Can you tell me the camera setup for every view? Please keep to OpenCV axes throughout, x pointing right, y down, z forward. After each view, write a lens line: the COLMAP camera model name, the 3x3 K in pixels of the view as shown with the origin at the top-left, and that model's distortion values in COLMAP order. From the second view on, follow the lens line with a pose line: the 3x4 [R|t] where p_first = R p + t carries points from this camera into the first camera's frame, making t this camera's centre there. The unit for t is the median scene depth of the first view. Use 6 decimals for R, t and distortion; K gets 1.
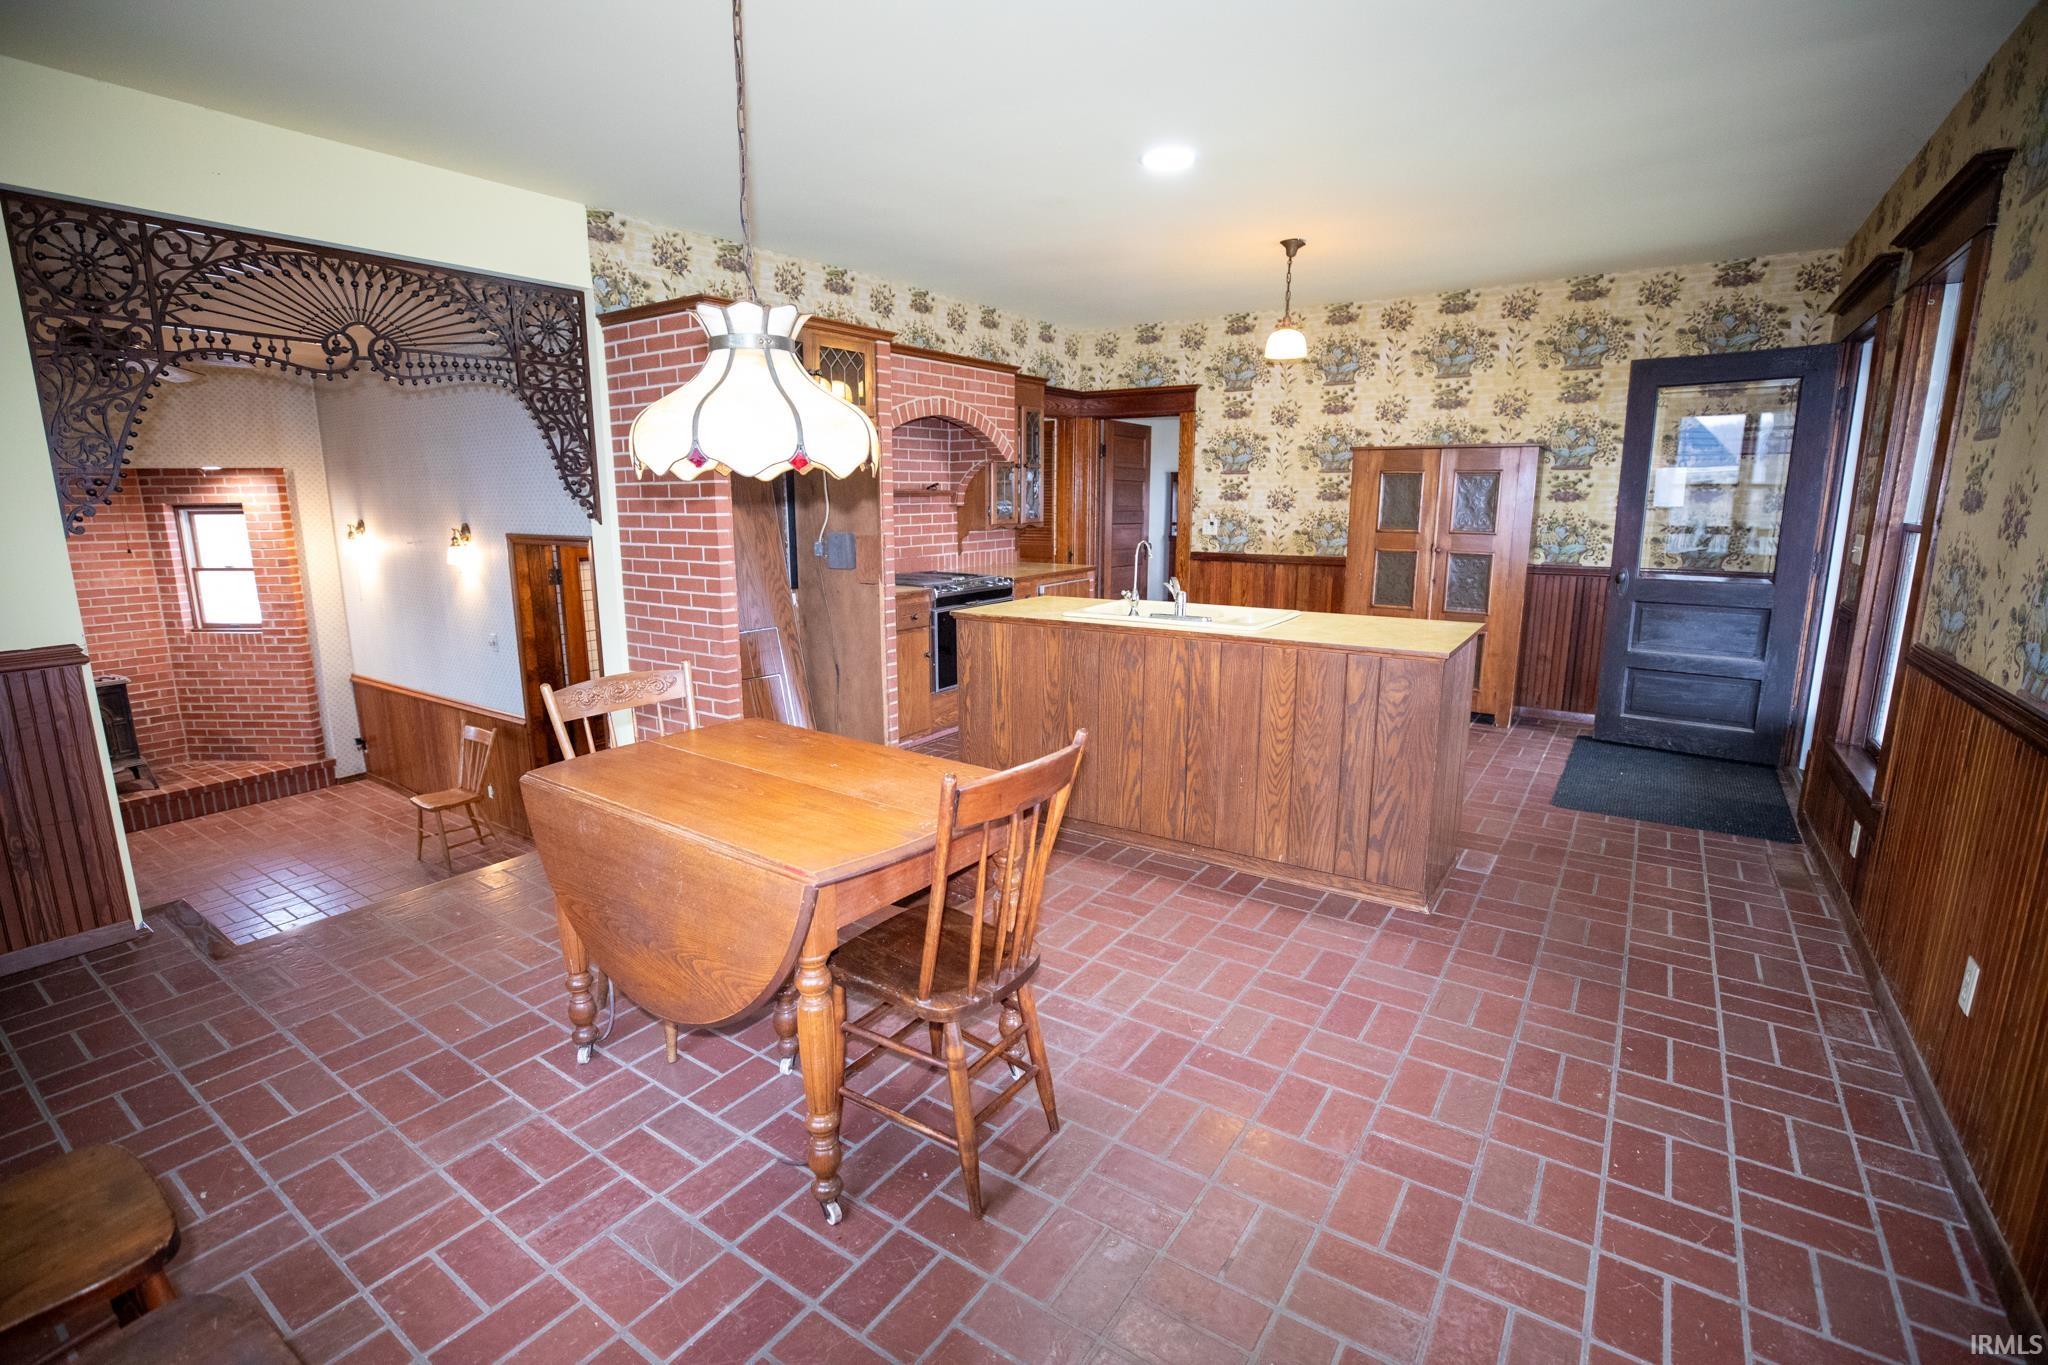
lens RADIAL K [[930.3, 0, 1019.3], [0, 930.3, 682.5], [0, 0, 1]] dist [-0.042934, 0.011800]
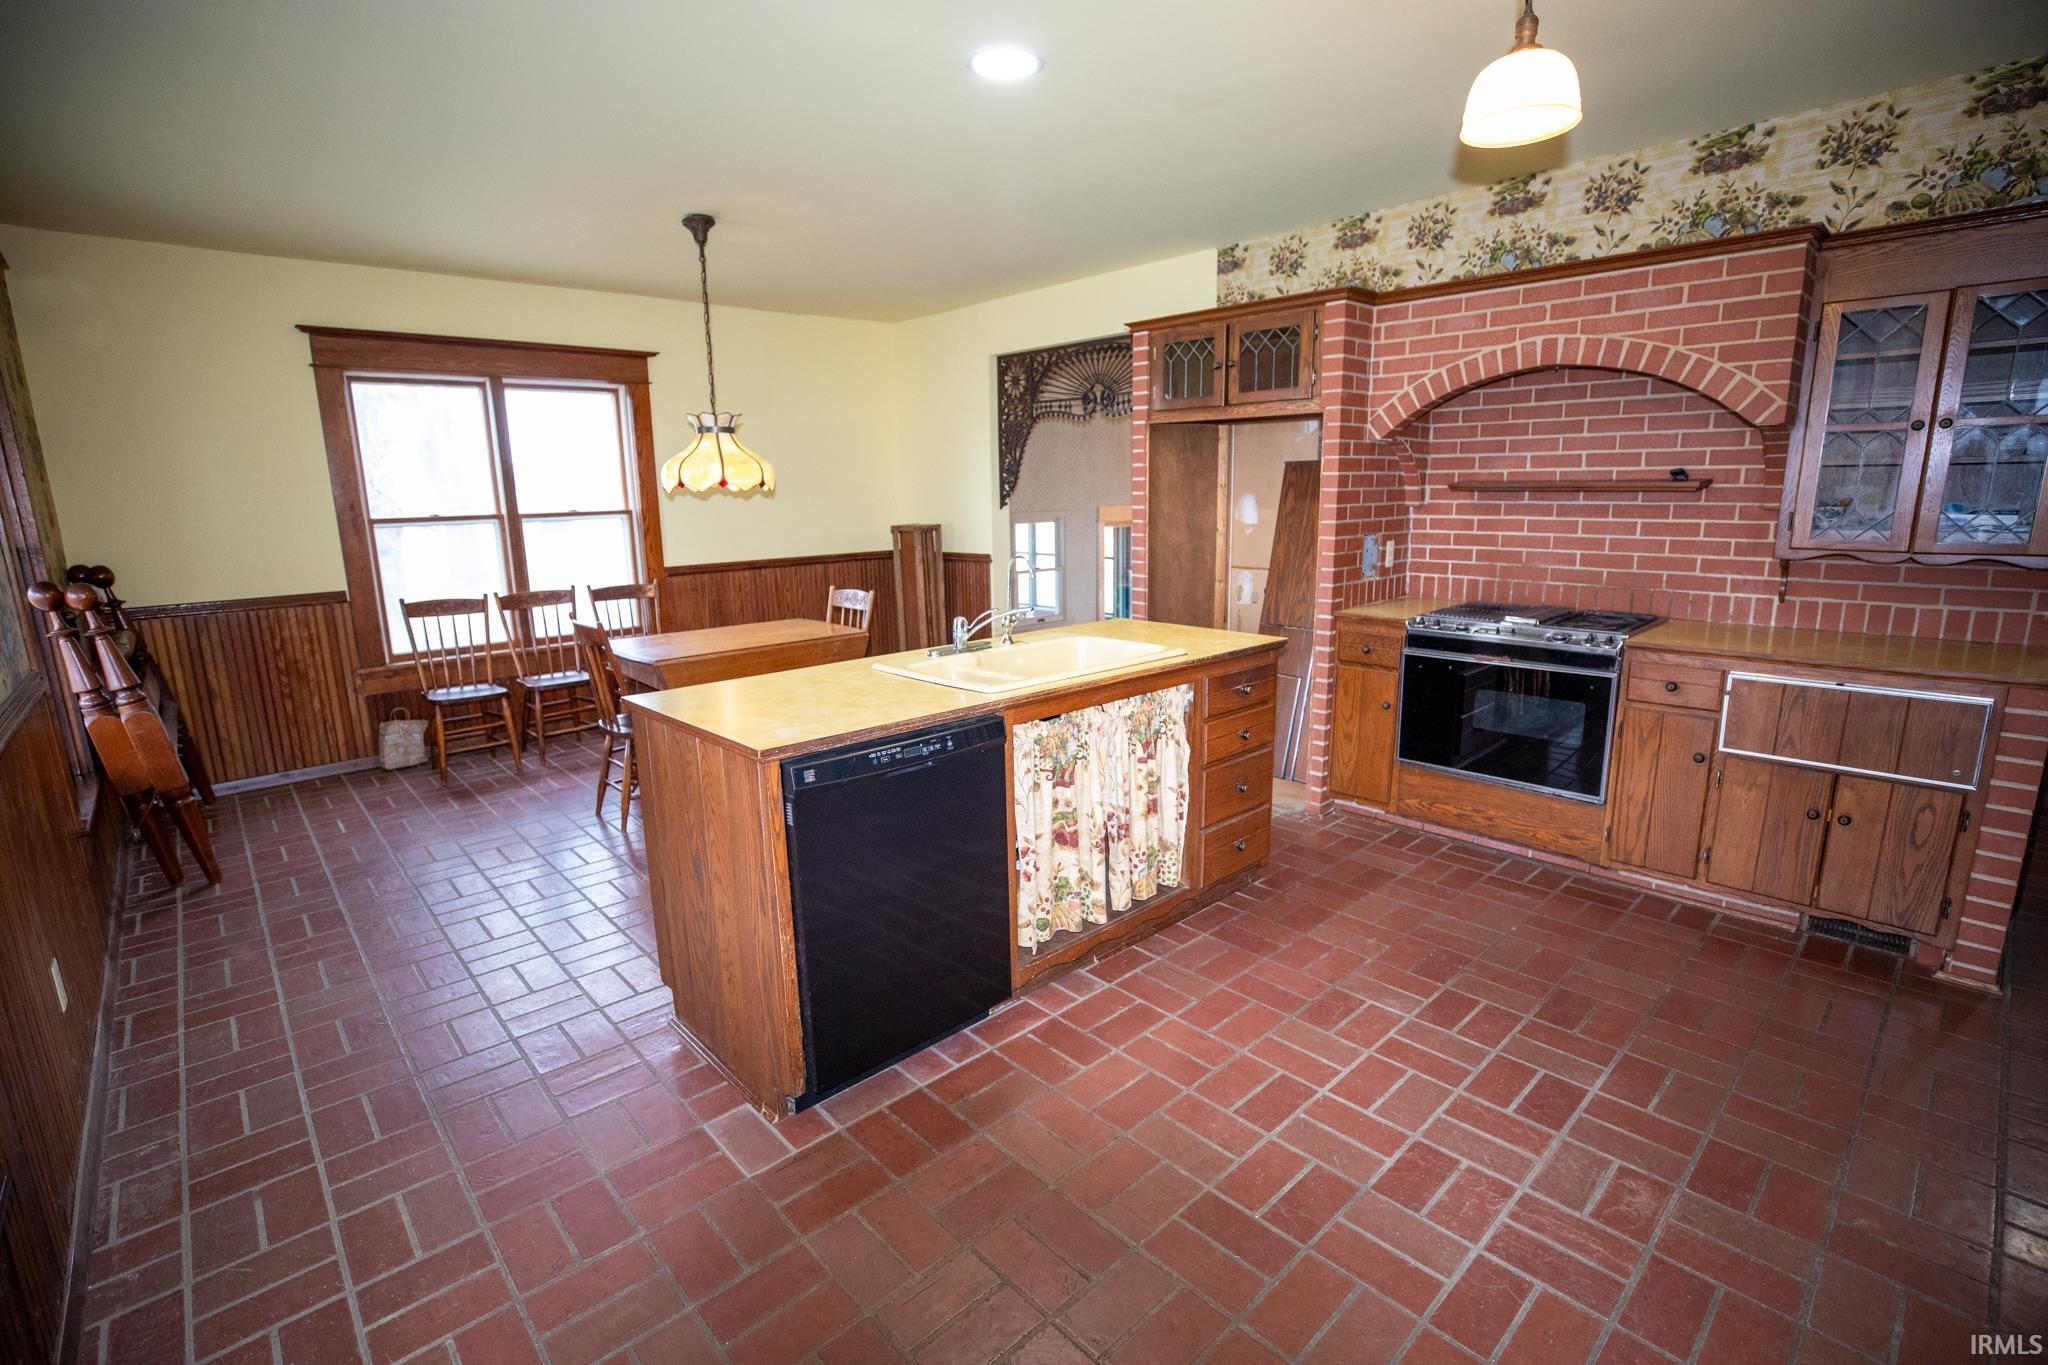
lens RADIAL K [[930.3, 0, 1019.3], [0, 930.3, 682.5], [0, 0, 1]] dist [-0.042934, 0.011800]
pose [[-0.229729, 0.207050, -0.950976, 0.796535], [-0.177723, 0.951755, 0.250153, -0.213004], [0.956890, 0.226478, -0.181848, 1.010656]]
